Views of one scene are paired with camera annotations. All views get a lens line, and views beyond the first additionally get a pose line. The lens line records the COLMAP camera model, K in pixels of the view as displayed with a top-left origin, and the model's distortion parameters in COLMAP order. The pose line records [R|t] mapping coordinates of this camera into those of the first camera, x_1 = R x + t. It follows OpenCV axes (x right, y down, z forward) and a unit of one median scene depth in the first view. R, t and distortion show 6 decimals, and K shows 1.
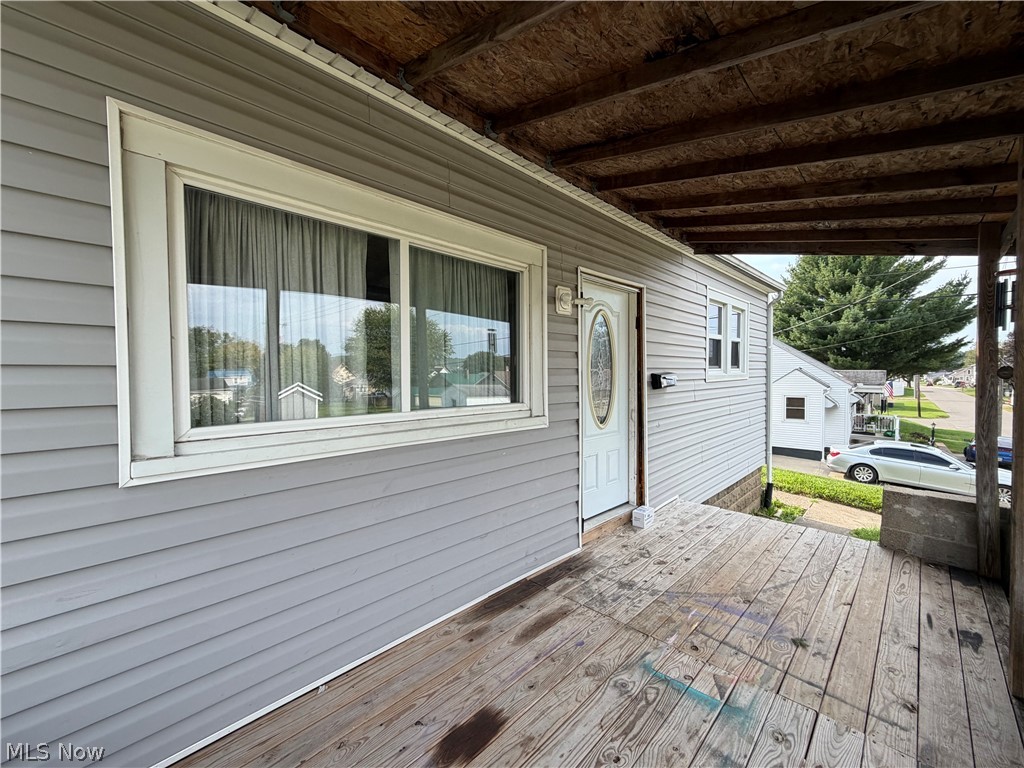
lens RADIAL K [[412.3, 0, 510.2], [0, 412.3, 383.7], [0, 0, 1]] dist [0.011949, 0.000405]
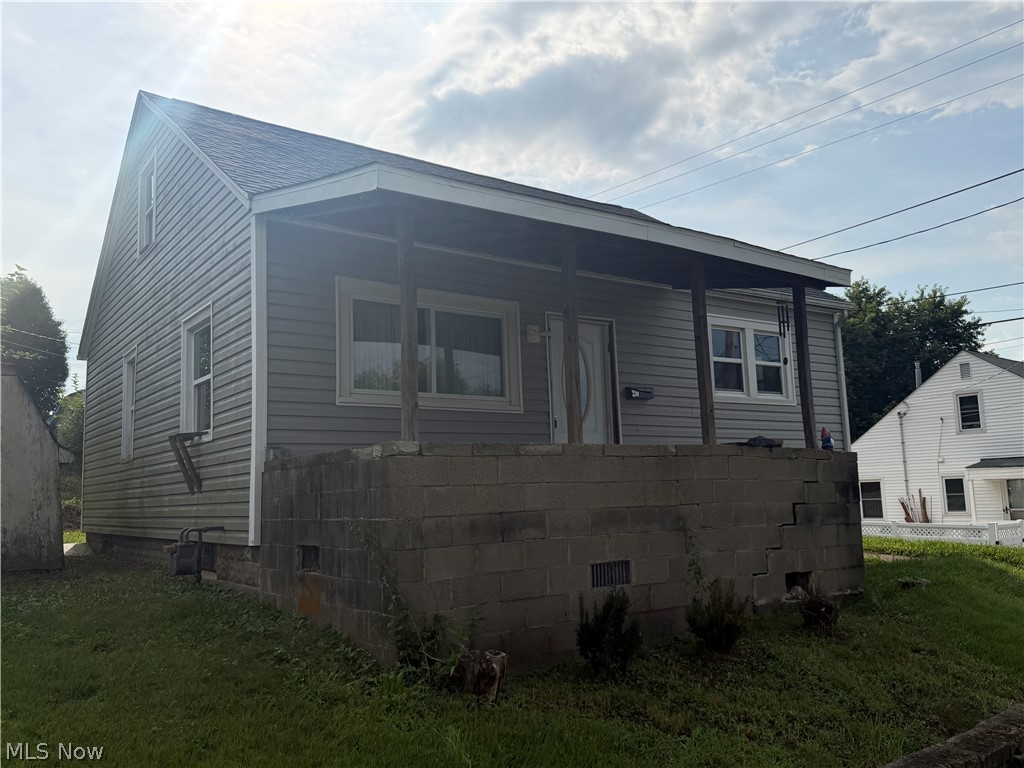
lens RADIAL K [[835.2, 0, 513.6], [0, 835.2, 387.9], [0, 0, 1]] dist [0.098079, 0.000874]
pose [[0.985793, -0.042428, -0.162519, 0.539589], [0.018288, 0.988931, -0.147247, 0.445954], [0.166967, 0.142182, 0.975657, -1.979668]]
